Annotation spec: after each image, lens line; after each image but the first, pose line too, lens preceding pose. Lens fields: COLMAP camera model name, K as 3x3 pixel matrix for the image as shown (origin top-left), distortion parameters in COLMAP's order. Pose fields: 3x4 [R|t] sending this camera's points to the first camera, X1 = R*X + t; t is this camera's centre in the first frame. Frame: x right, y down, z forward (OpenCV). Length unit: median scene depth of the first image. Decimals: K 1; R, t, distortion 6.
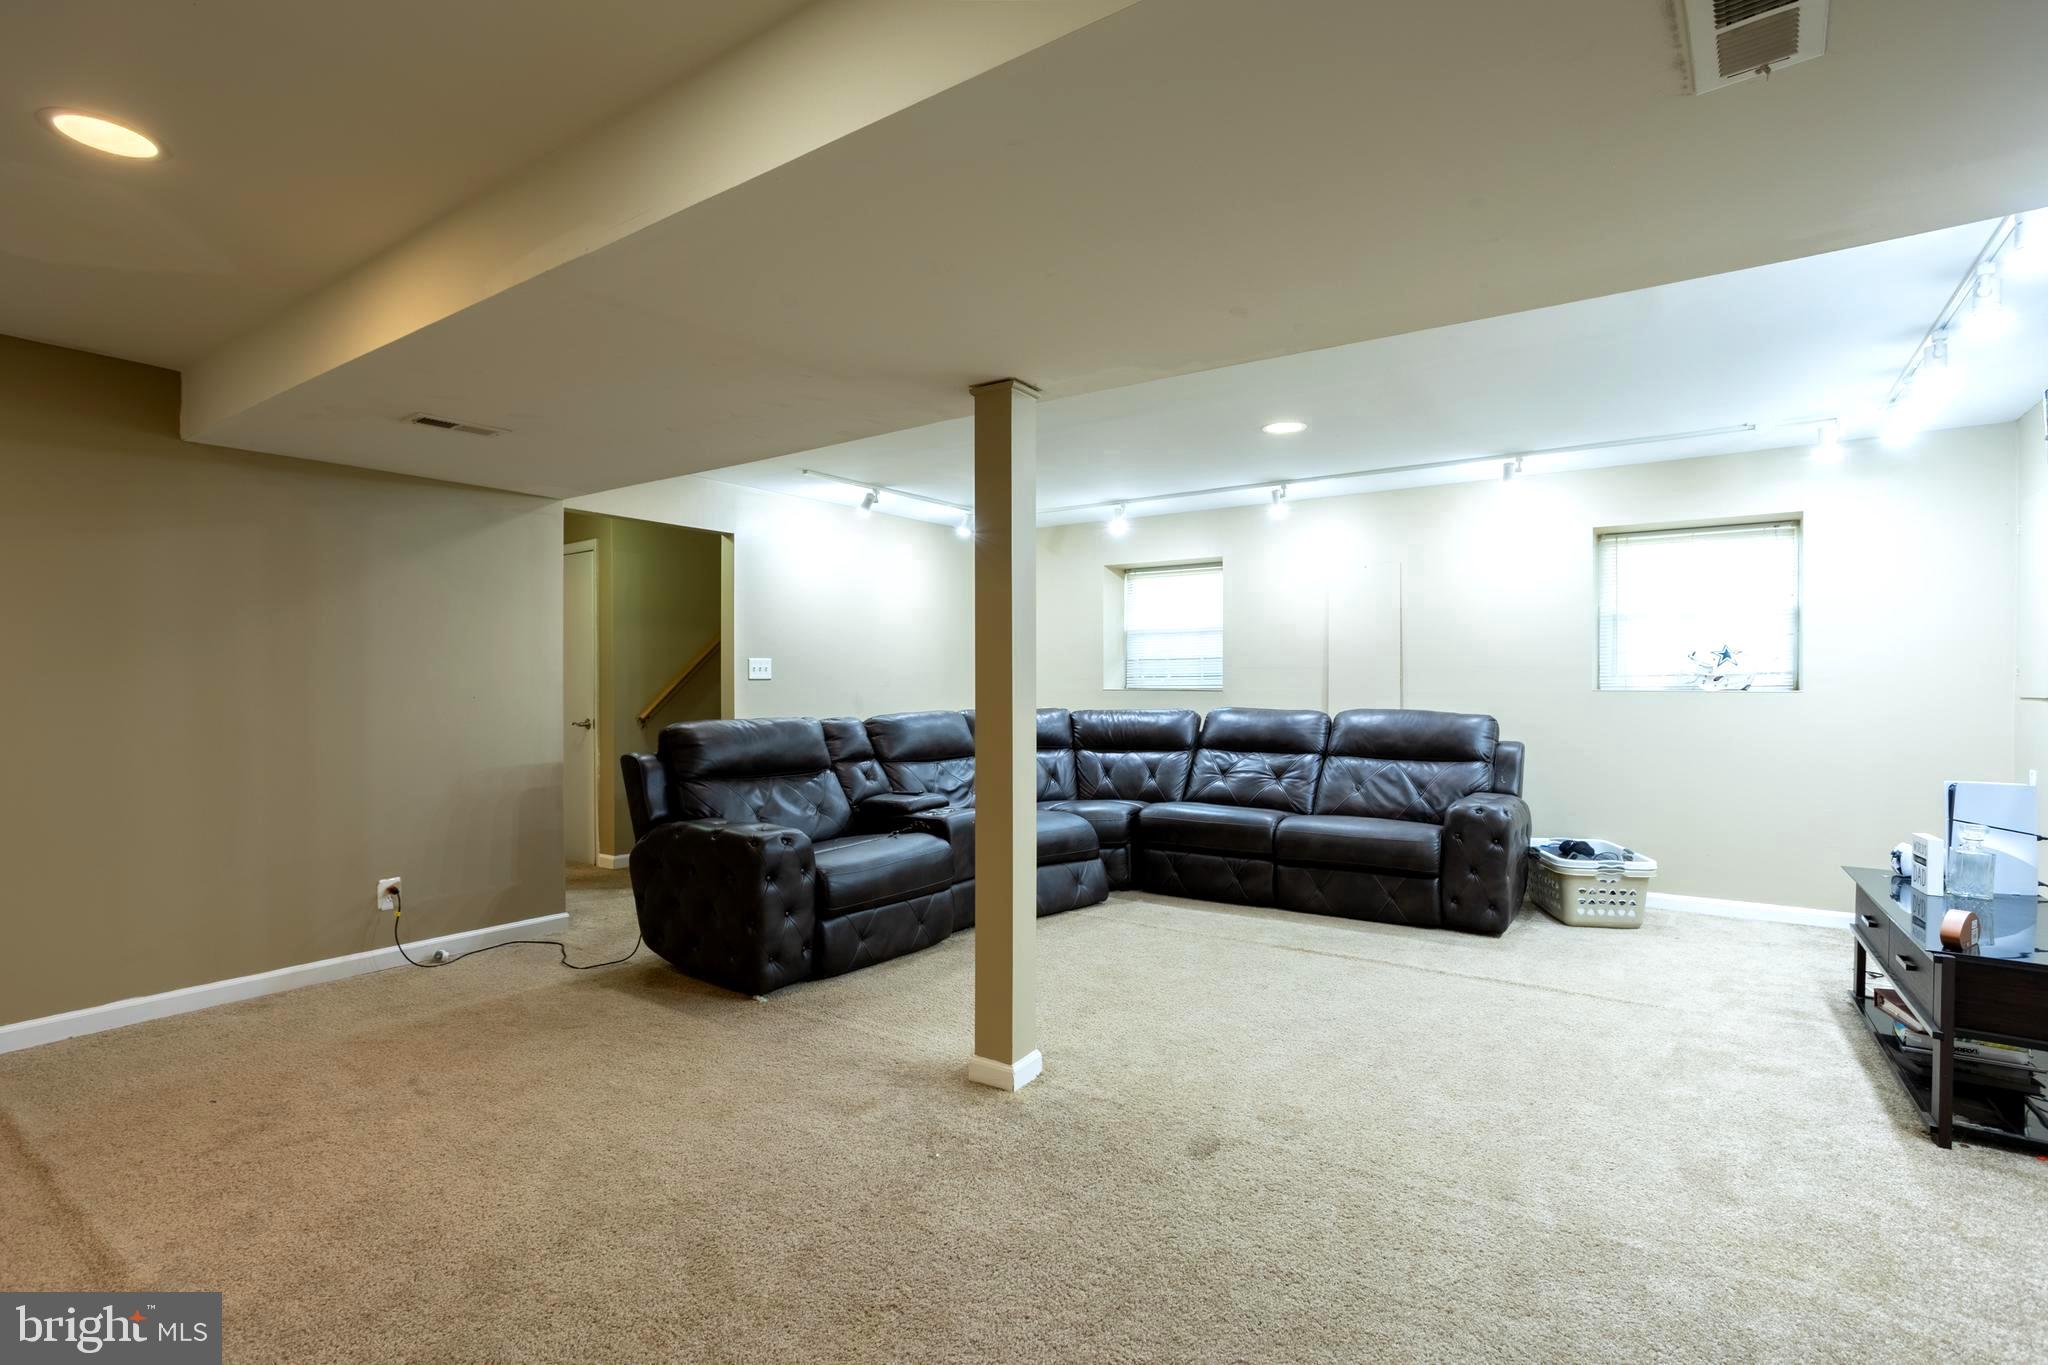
lens RADIAL K [[986.0, 0, 1032.8], [0, 986.0, 697.8], [0, 0, 1]] dist [-0.001945, 0.000254]
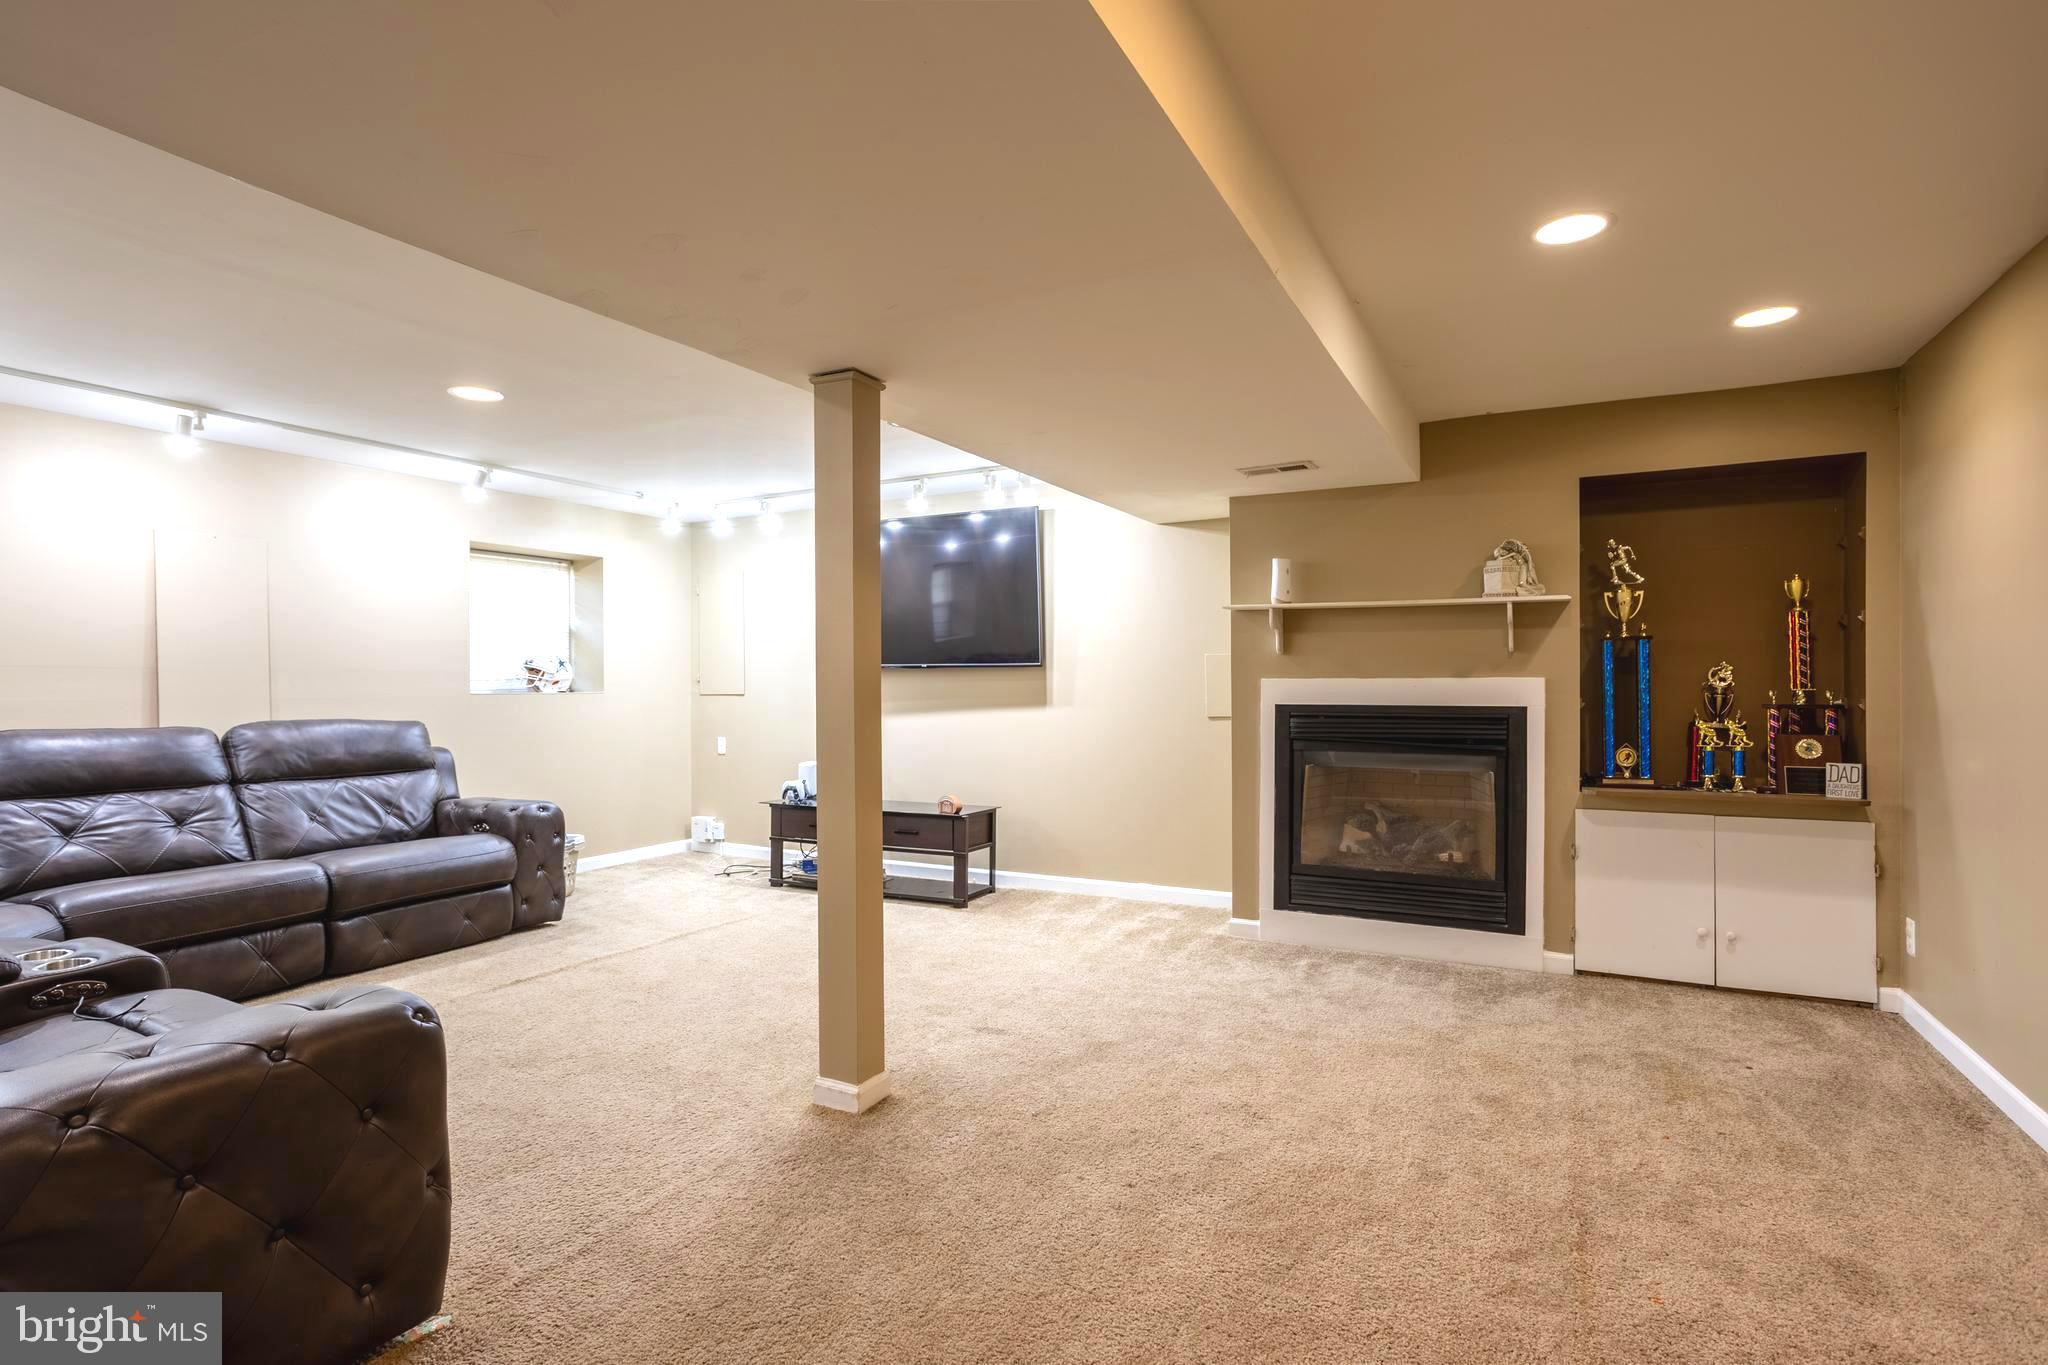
lens RADIAL K [[986.0, 0, 1030.1], [0, 986.0, 676.4], [0, 0, 1]] dist [-0.001945, 0.000254]
pose [[-0.082947, 0.009367, 0.996510, -0.547101], [0.027813, 0.999588, -0.007081, -0.002175], [-0.996166, 0.027129, -0.083174, 0.499259]]
